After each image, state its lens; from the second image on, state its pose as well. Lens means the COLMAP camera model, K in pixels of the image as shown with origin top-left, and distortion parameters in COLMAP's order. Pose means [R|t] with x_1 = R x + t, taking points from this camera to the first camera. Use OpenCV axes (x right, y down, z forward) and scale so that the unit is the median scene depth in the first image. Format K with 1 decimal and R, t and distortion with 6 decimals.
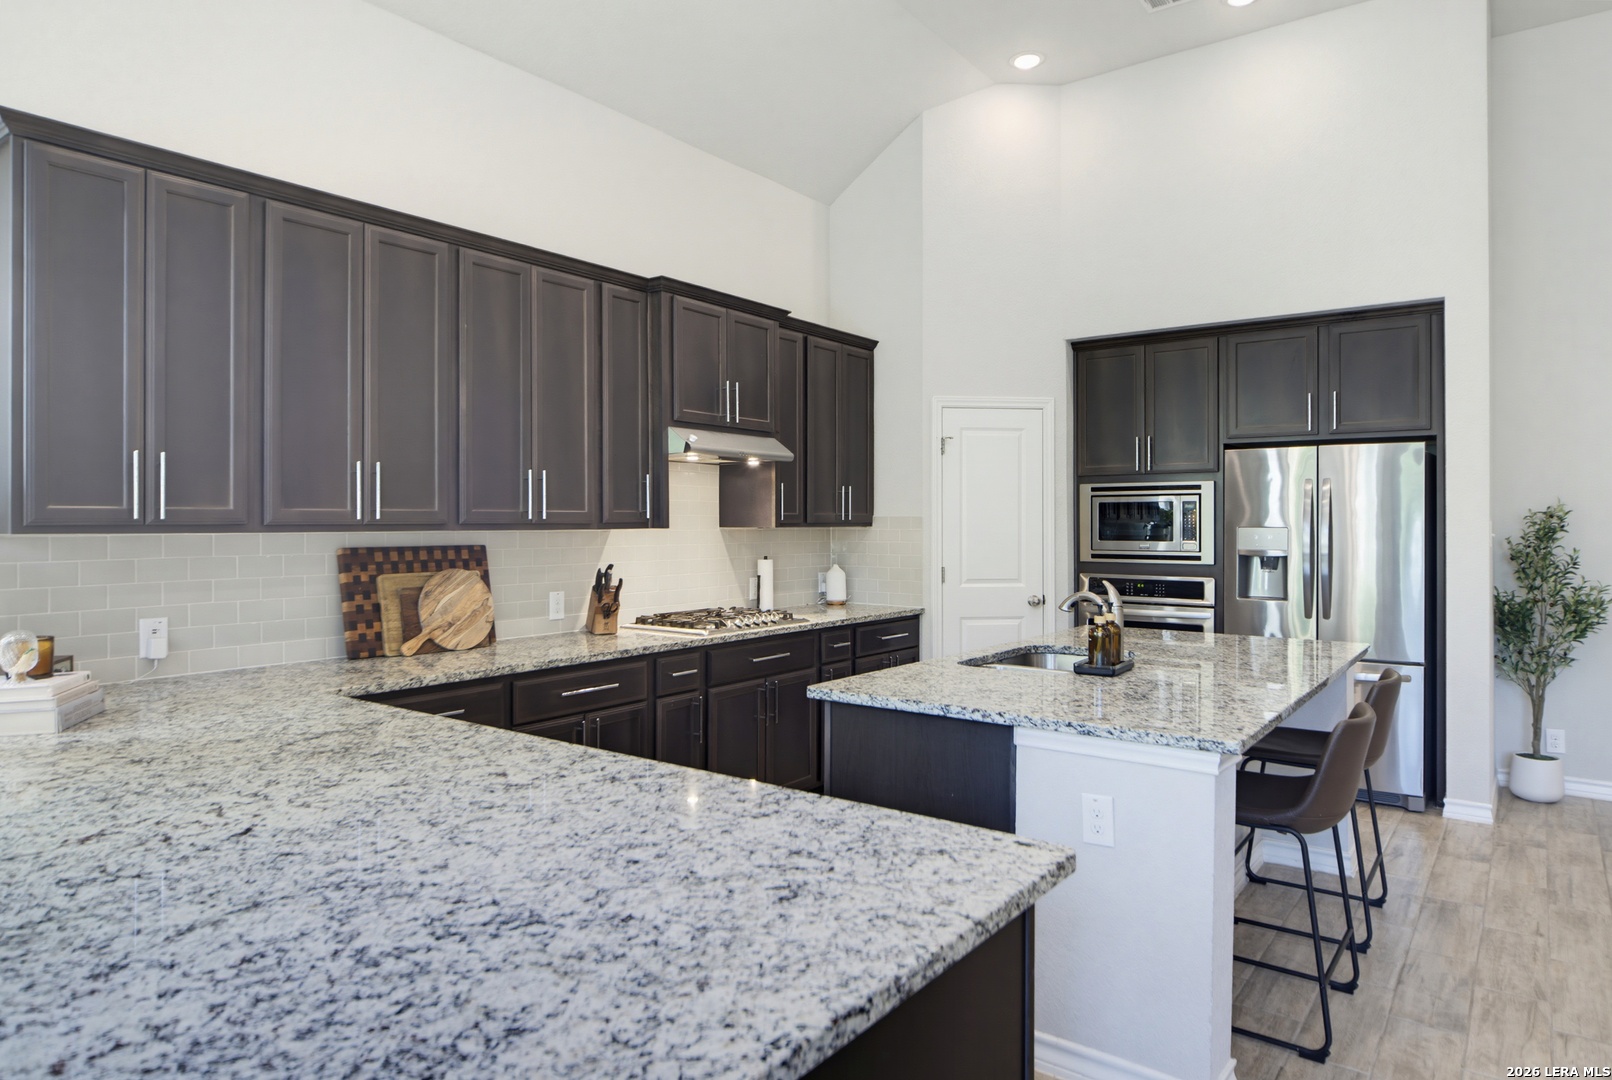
lens RADIAL K [[1020.3, 0, 806.1], [0, 1020.3, 519.9], [0, 0, 1]] dist [-0.002341, -0.003928]
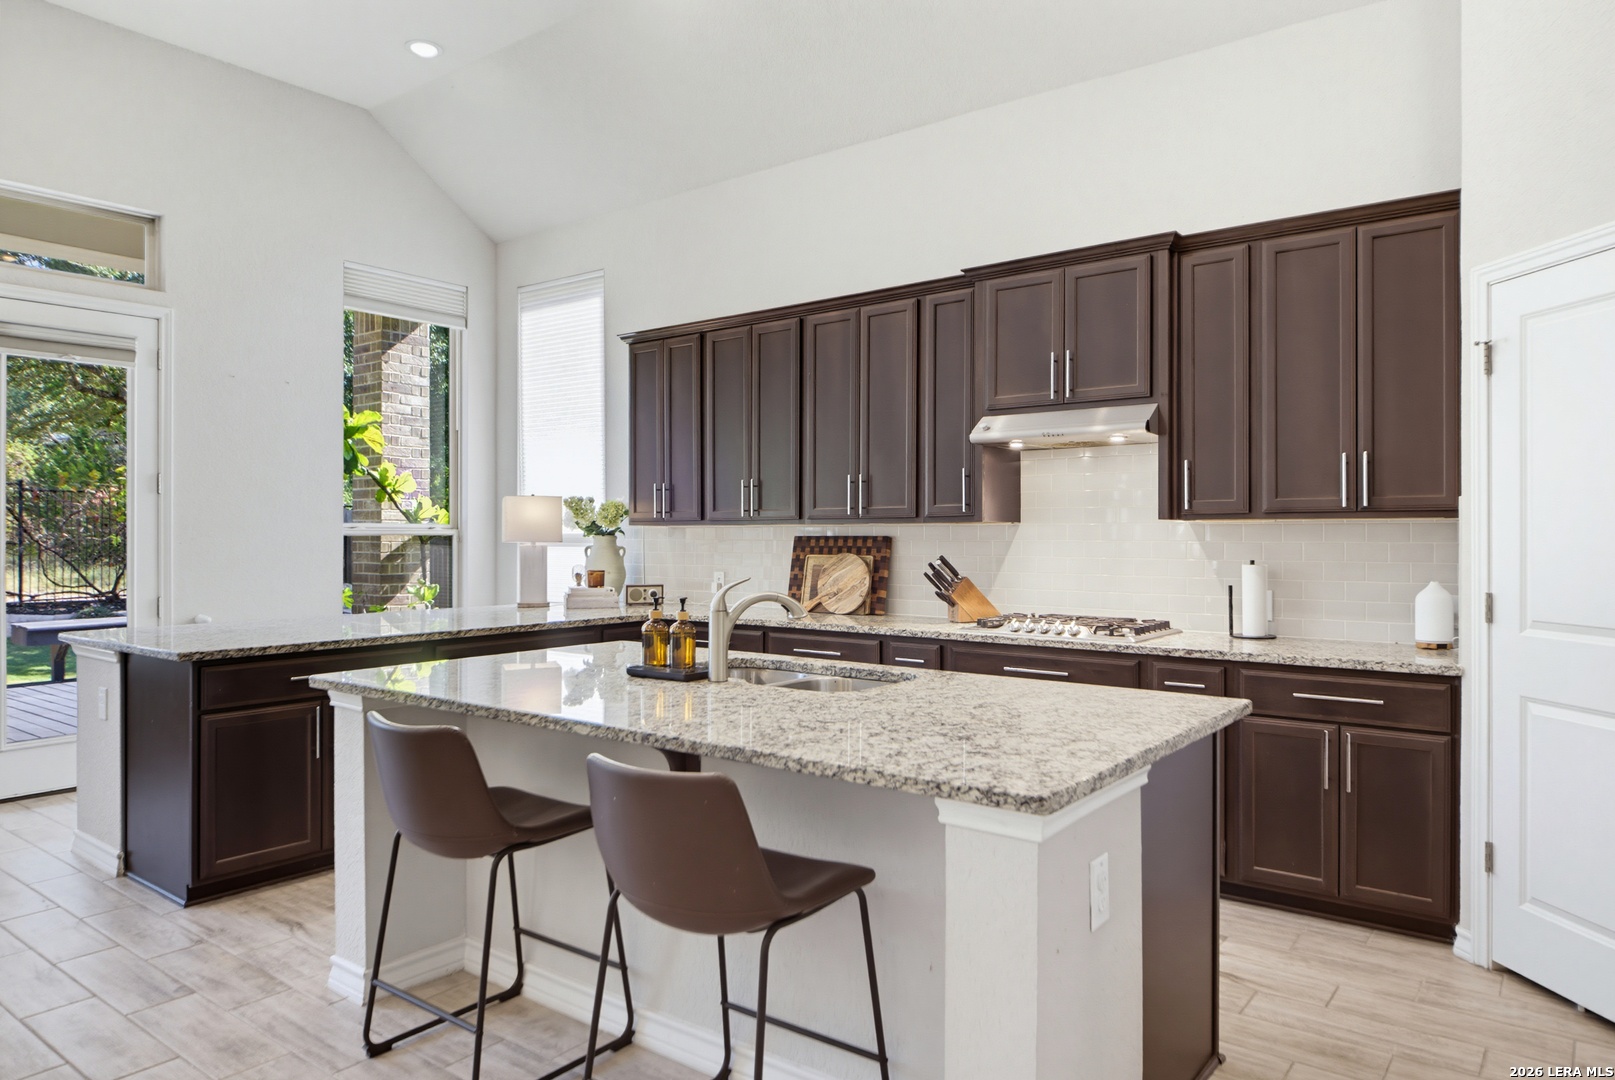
lens RADIAL K [[1052.4, 0, 807.5], [0, 1052.4, 540.0], [0, 0, 1]] dist [0.028135, -0.006390]
pose [[-0.027234, 0.008192, -0.999596, 0.899014], [0.003089, 0.999962, 0.008110, 0.017638], [0.999624, -0.002866, -0.027258, 0.874570]]
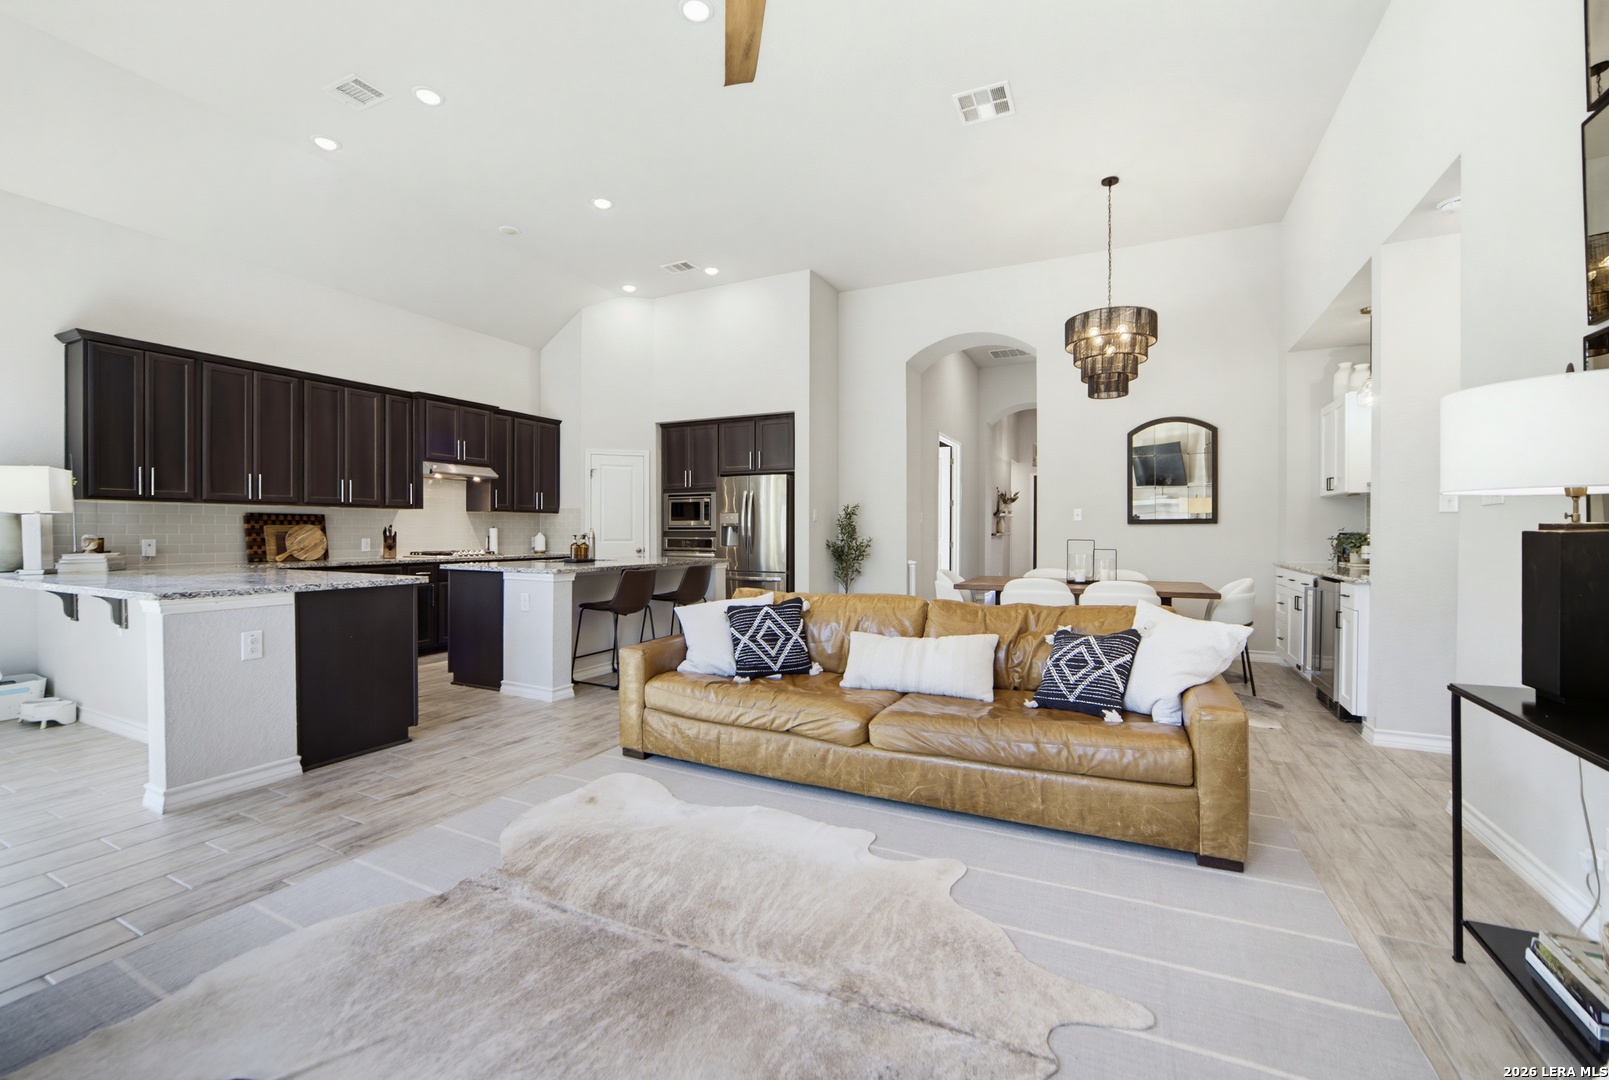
lens RADIAL K [[697.8, 0, 785.4], [0, 697.8, 535.8], [0, 0, 1]] dist [0.000177, 0.000491]
pose [[0.986662, 0.001750, 0.162772, 0.382858], [-0.003356, 0.999948, 0.009596, 0.048808], [-0.162747, -0.010014, 0.986617, -0.580797]]
